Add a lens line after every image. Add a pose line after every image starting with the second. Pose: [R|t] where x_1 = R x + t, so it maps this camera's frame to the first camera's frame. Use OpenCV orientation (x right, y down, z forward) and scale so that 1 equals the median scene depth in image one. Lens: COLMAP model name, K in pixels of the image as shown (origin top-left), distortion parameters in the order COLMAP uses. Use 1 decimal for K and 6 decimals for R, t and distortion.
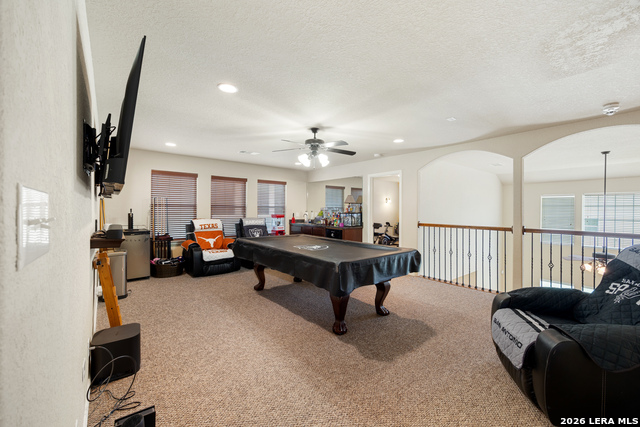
lens RADIAL K [[266.7, 0, 321.3], [0, 266.7, 210.8], [0, 0, 1]] dist [0.001089, 0.000070]
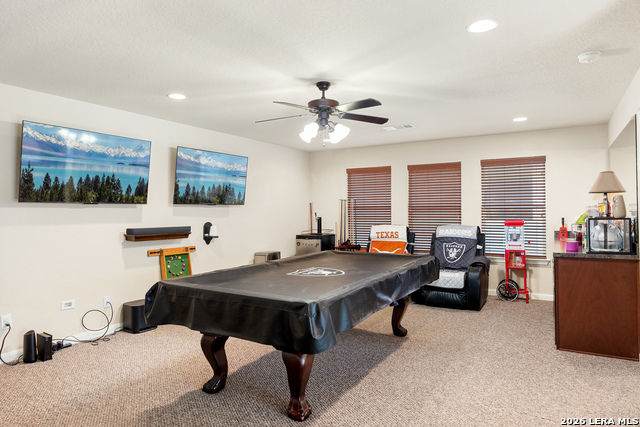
lens RADIAL K [[387.6, 0, 320.8], [0, 387.6, 213.7], [0, 0, 1]] dist [-0.017754, -0.000069]
pose [[0.326928, -0.004570, -0.945038, 0.550829], [0.006533, 0.999975, -0.002576, -0.000100], [0.945027, -0.005331, 0.326950, 0.463325]]
